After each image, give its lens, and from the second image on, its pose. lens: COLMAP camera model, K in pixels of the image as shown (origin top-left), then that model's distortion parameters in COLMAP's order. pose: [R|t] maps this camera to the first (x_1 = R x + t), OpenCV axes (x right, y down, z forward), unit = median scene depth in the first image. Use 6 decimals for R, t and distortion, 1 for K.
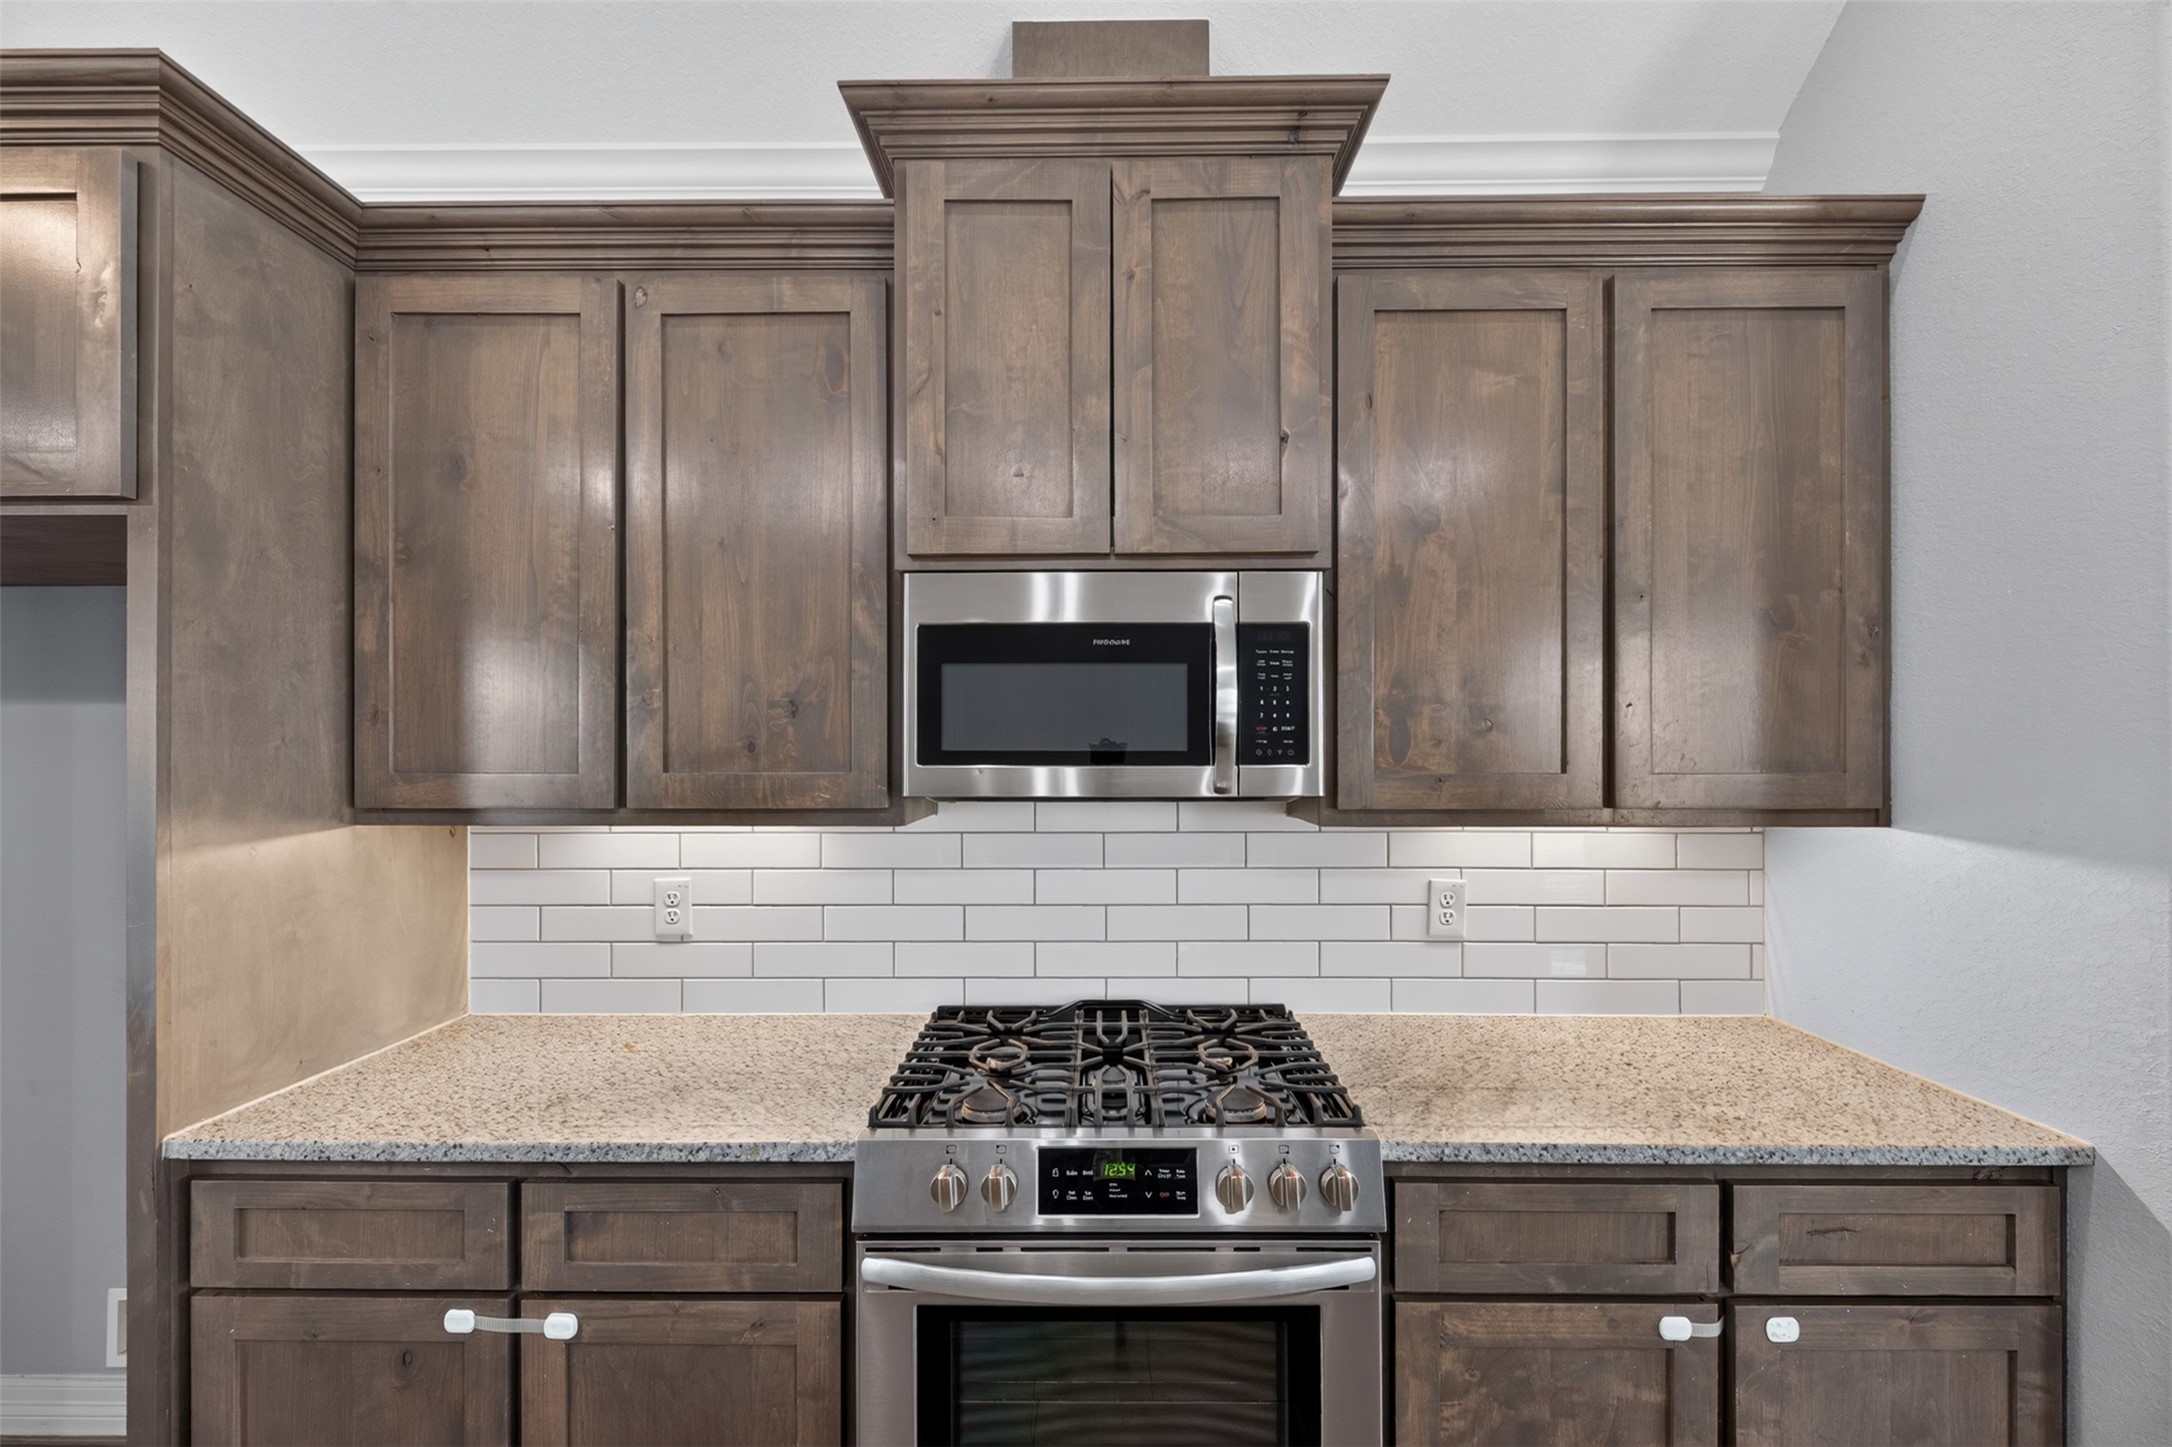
lens RADIAL K [[900.7, 0, 1092.3], [0, 900.7, 741.8], [0, 0, 1]] dist [0.005362, -0.000941]
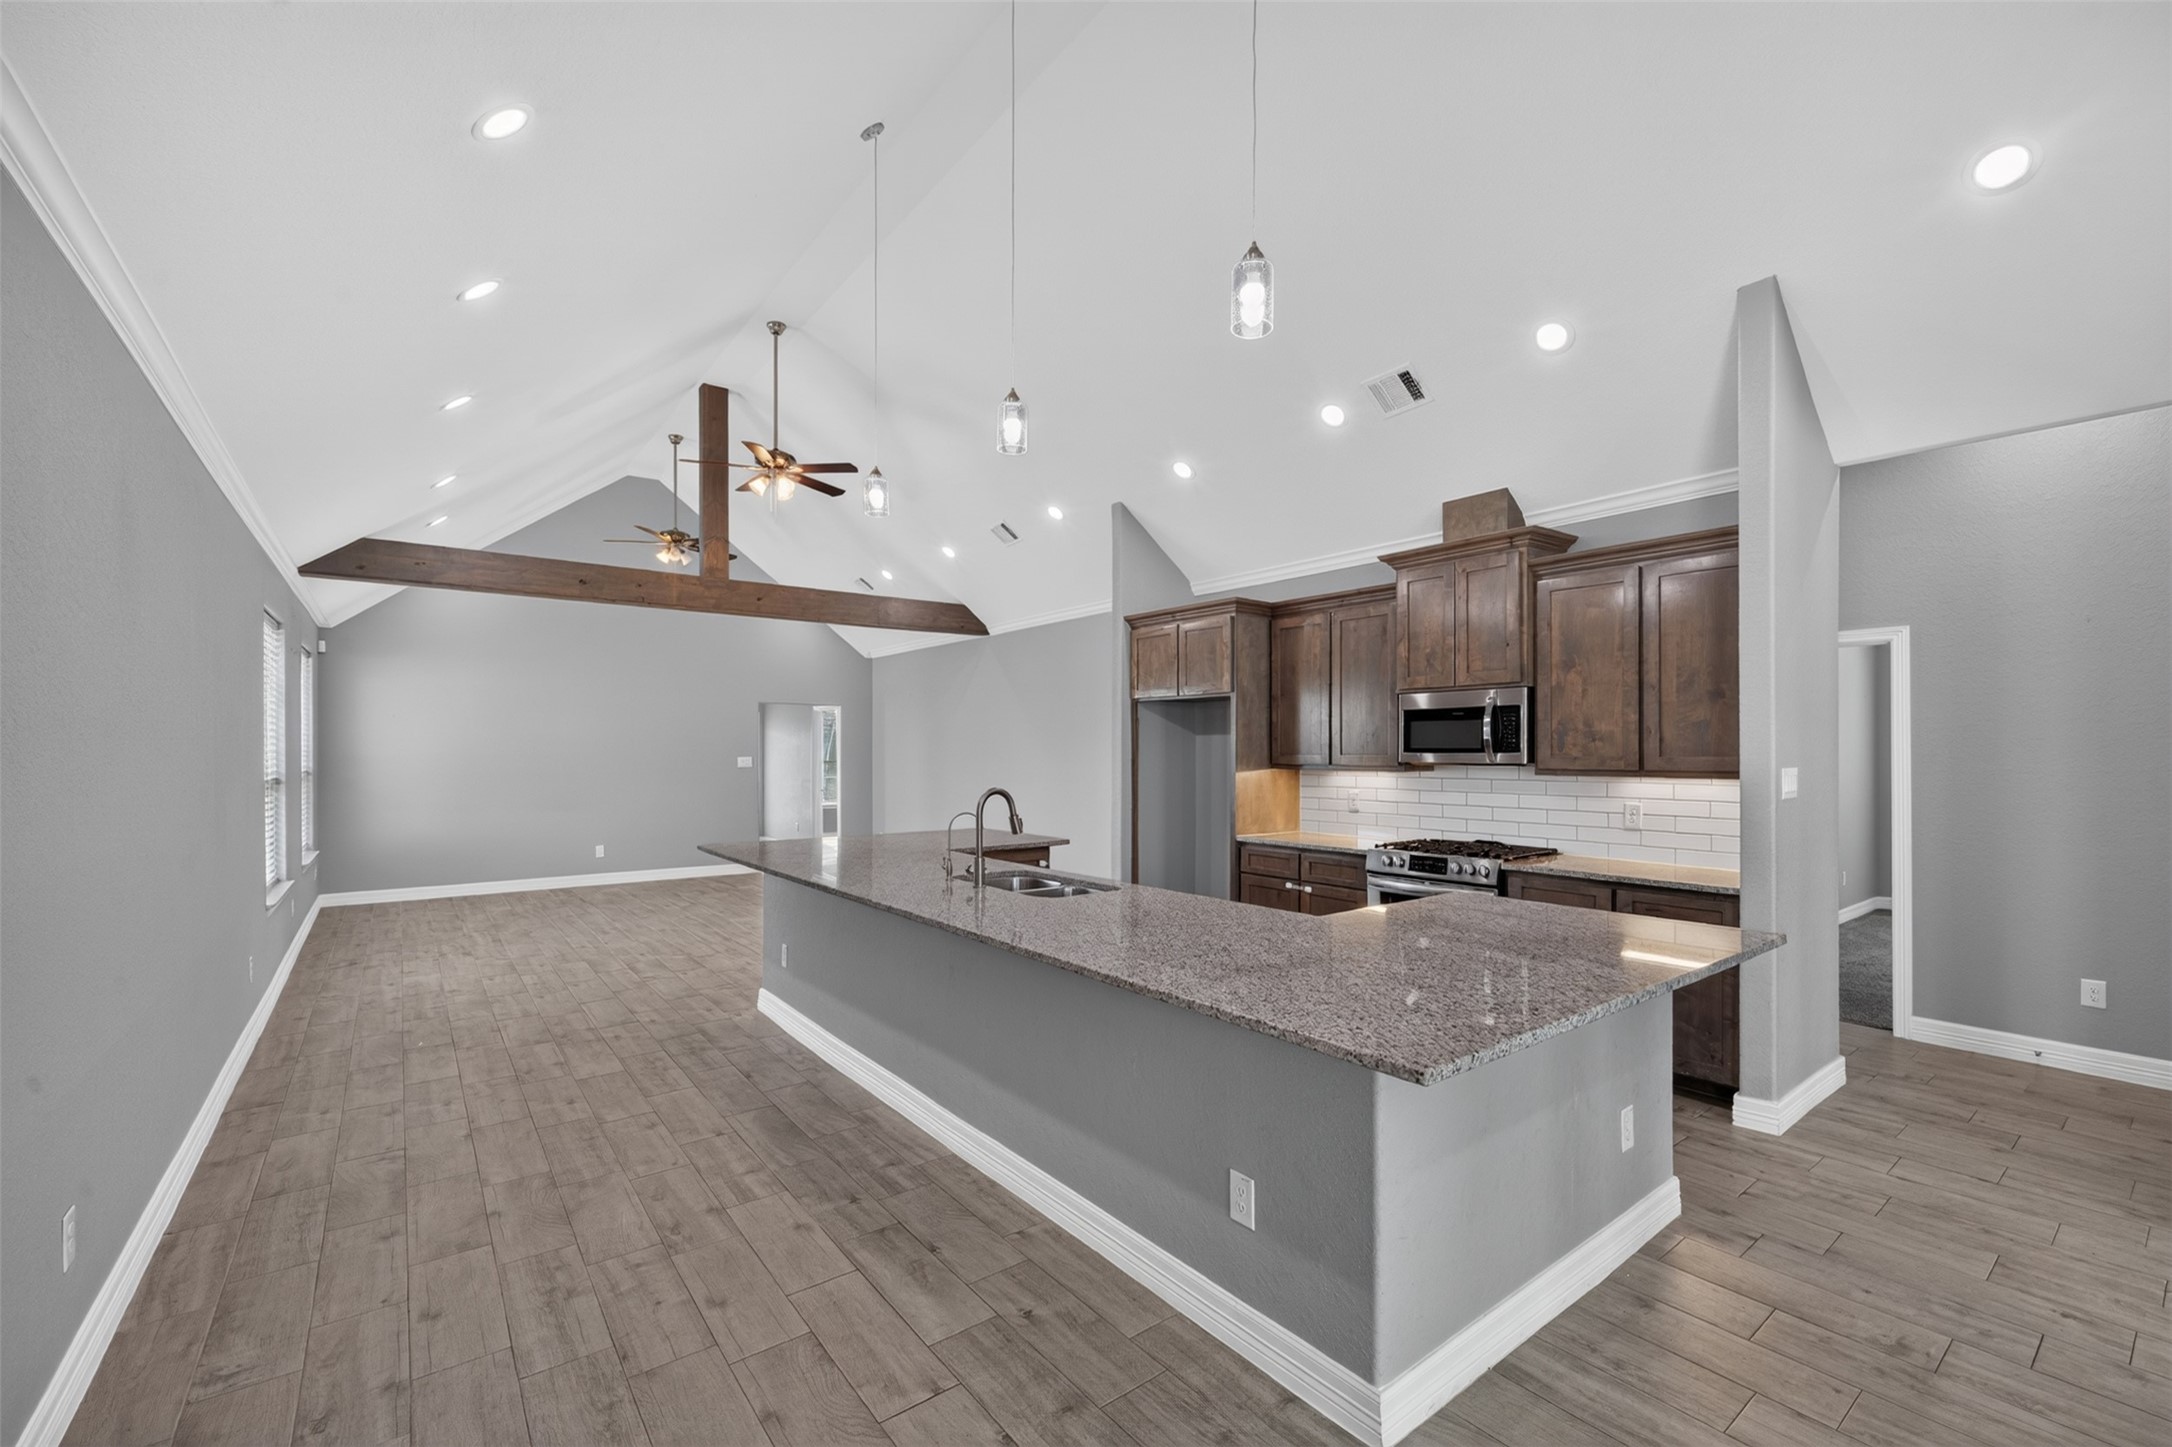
lens RADIAL K [[900.7, 0, 1078.5], [0, 900.7, 739.1], [0, 0, 1]] dist [0.005362, -0.000941]
pose [[0.598527, -0.009489, -0.801047, 1.684257], [0.000097, 0.999931, -0.011772, 0.015142], [0.801103, 0.006968, 0.598486, -1.859950]]
